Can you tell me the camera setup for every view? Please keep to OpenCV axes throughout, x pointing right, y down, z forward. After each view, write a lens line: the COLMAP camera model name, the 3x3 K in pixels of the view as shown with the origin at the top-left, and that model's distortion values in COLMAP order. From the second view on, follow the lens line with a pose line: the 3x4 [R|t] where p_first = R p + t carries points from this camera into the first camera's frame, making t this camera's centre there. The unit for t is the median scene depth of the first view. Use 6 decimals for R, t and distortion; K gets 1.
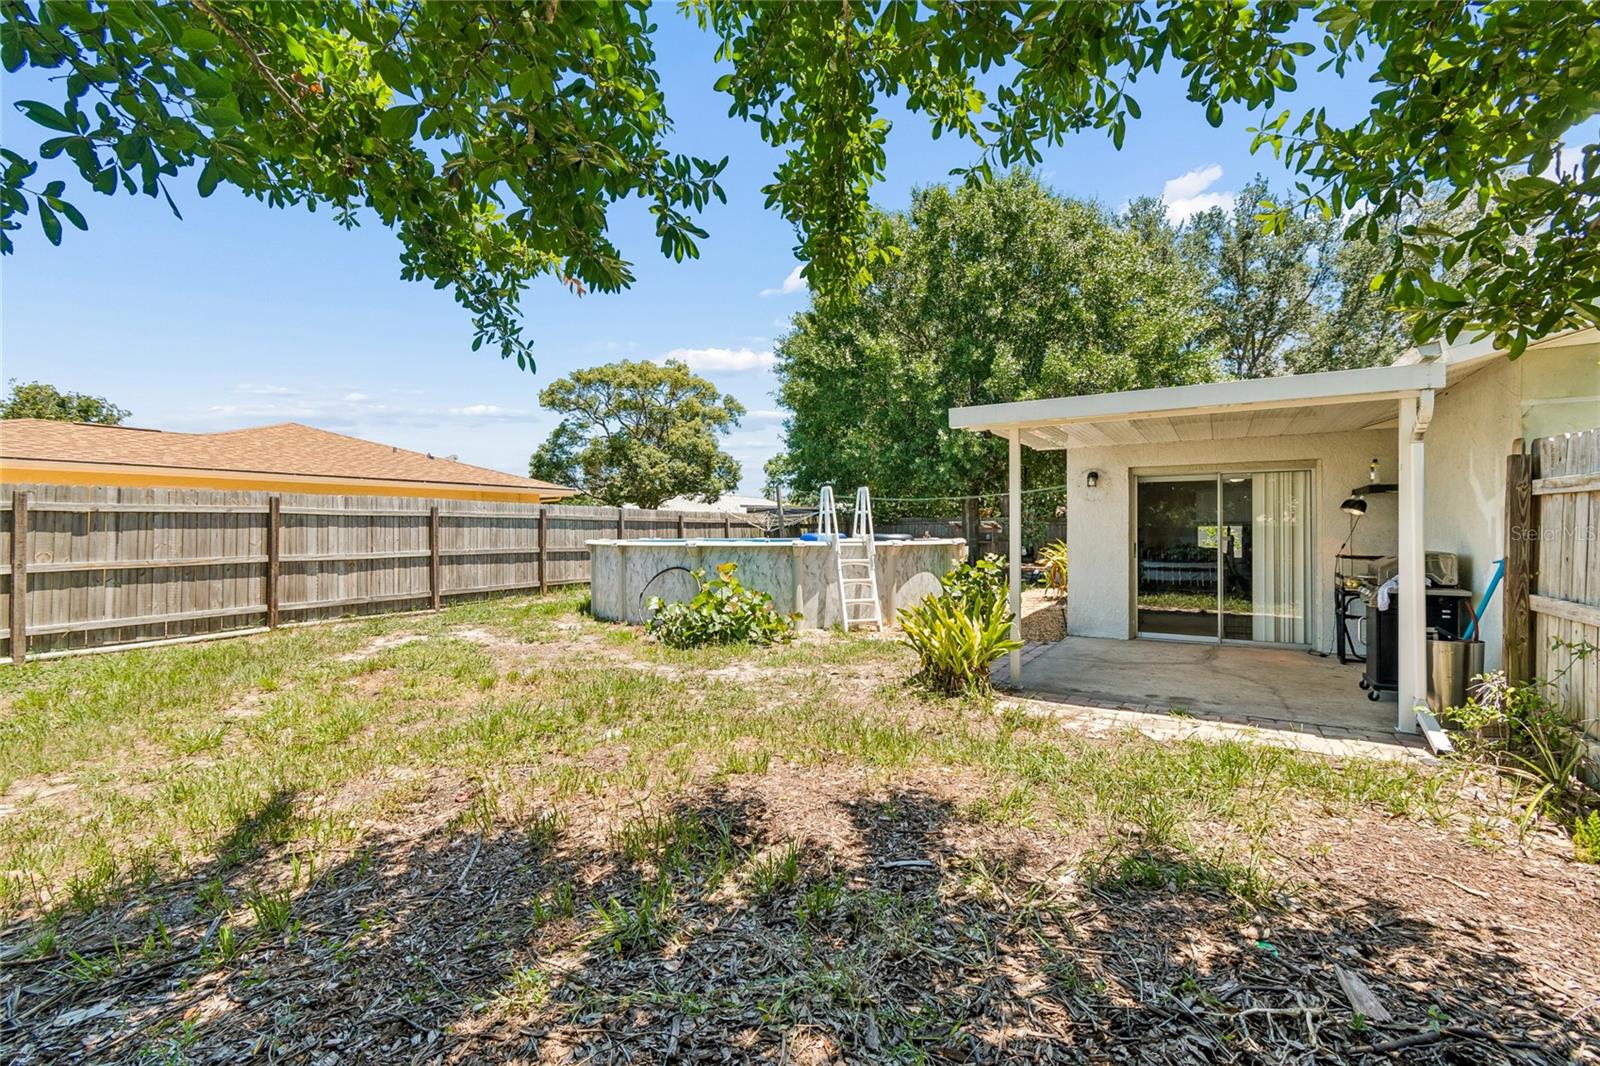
lens RADIAL K [[706.4, 0, 800.5], [0, 706.4, 533.9], [0, 0, 1]] dist [0.003245, -0.001334]
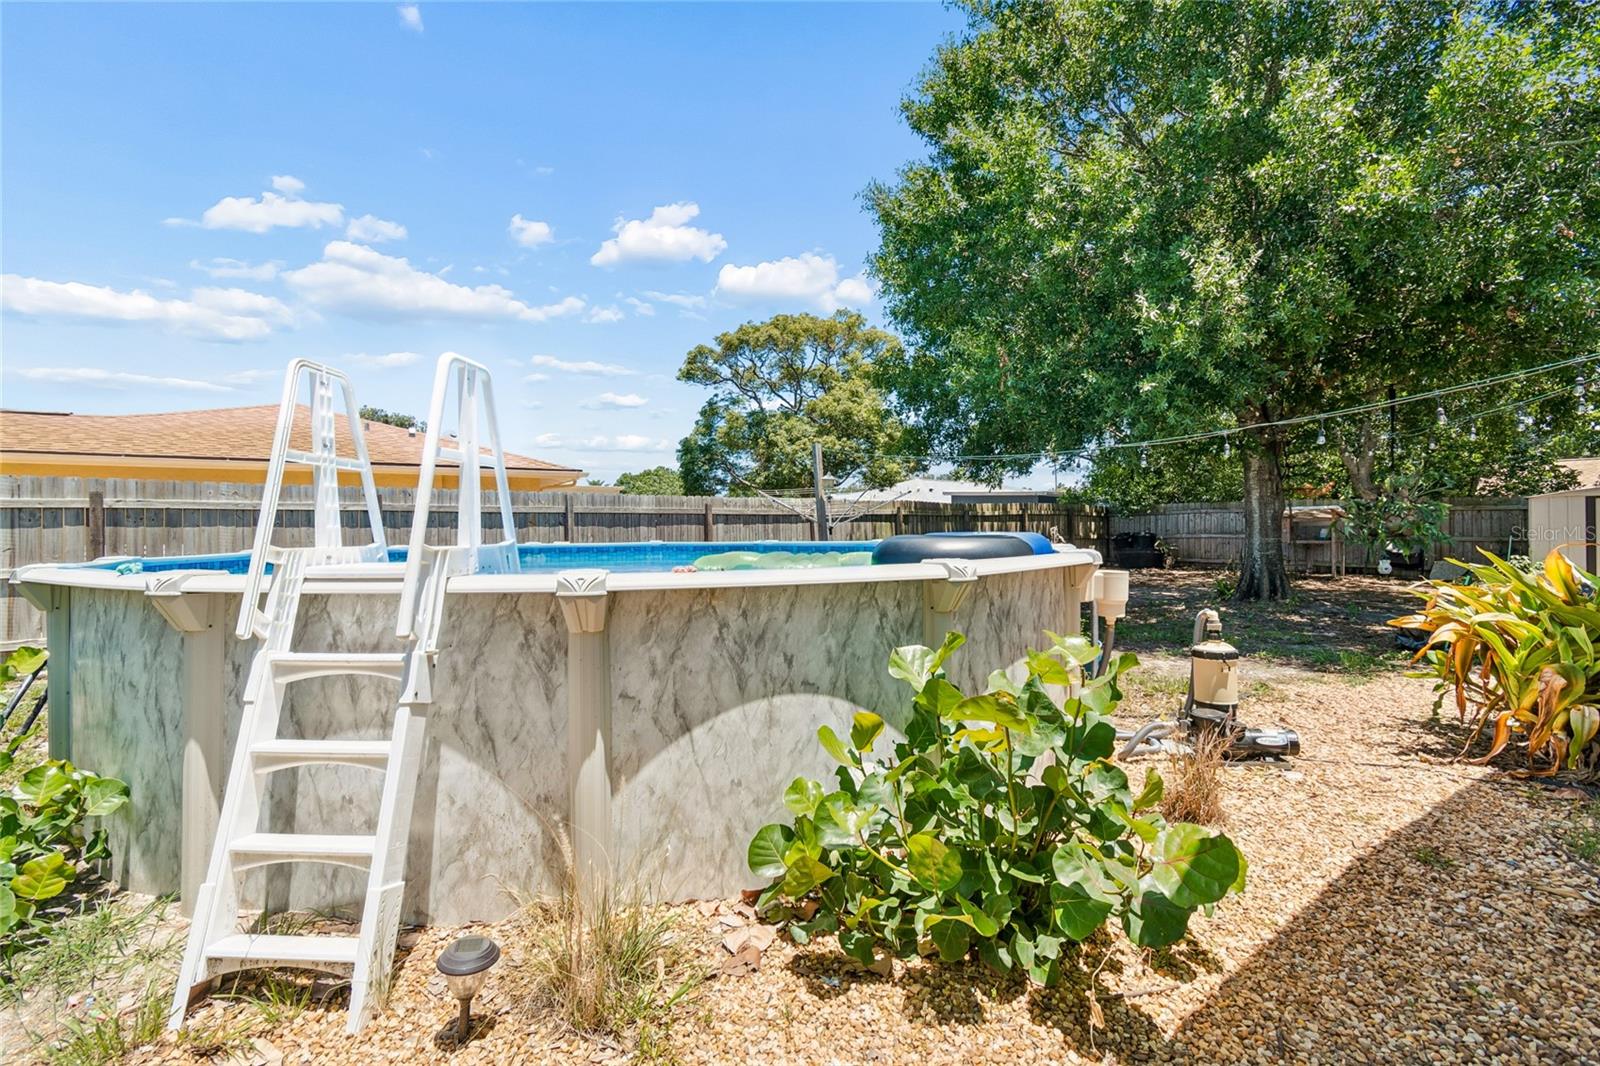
lens RADIAL K [[706.4, 0, 799.1], [0, 706.4, 539.2], [0, 0, 1]] dist [0.003245, -0.001334]
pose [[0.915792, 0.000580, -0.401653, 0.107546], [0.005345, 0.999893, 0.013631, -0.001403], [0.401618, -0.014630, 0.915691, 0.298998]]
